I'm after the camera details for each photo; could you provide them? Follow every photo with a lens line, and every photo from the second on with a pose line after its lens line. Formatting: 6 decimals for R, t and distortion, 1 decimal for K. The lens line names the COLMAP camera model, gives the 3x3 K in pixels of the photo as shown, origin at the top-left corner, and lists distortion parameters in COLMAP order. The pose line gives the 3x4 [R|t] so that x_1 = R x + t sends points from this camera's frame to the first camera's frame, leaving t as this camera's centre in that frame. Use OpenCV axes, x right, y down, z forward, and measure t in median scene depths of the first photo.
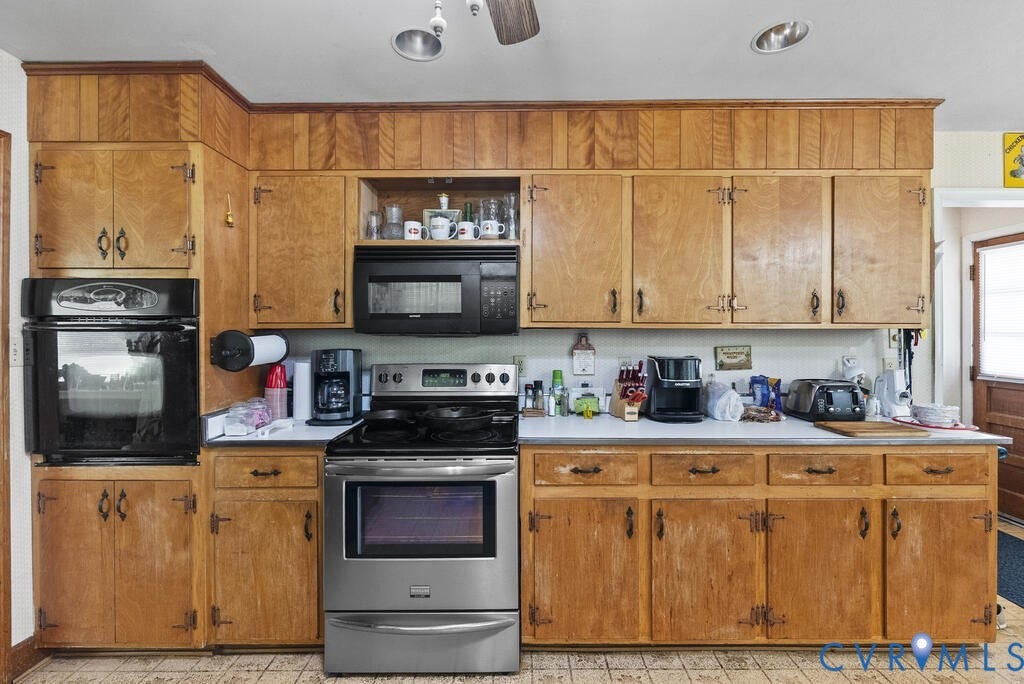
lens RADIAL K [[453.4, 0, 518.2], [0, 453.4, 335.2], [0, 0, 1]] dist [-0.004858, -0.000371]
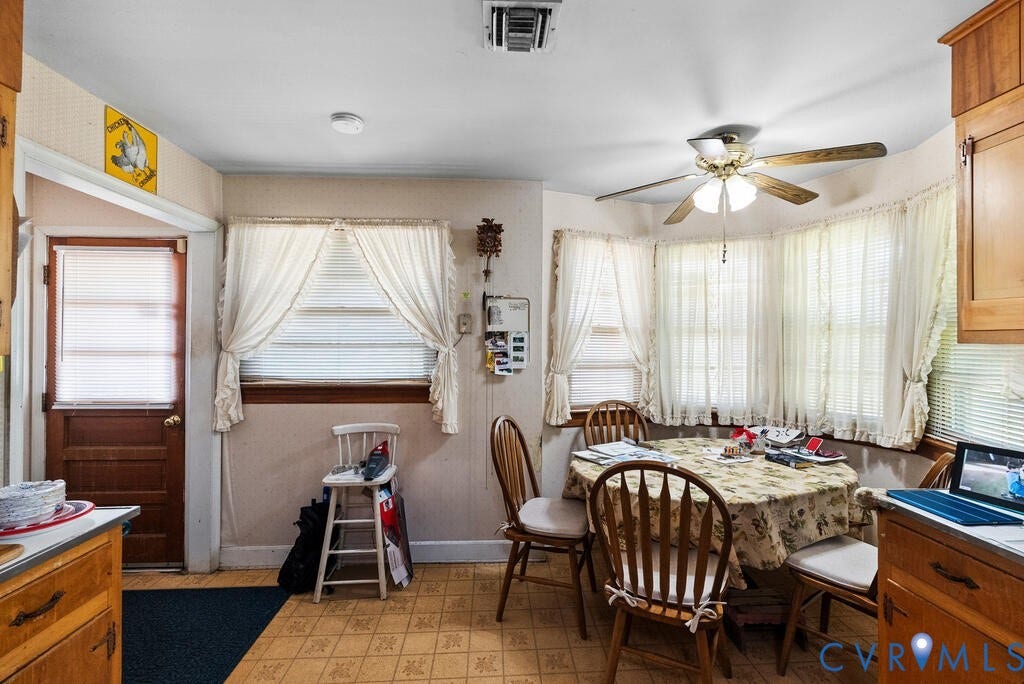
lens RADIAL K [[453.4, 0, 518.3], [0, 453.4, 336.6], [0, 0, 1]] dist [-0.004858, -0.000371]
pose [[-0.062591, 0.010395, 0.997985, 0.235849], [0.002255, 0.999945, -0.010274, -0.028147], [-0.998037, 0.001607, -0.062611, 0.314509]]
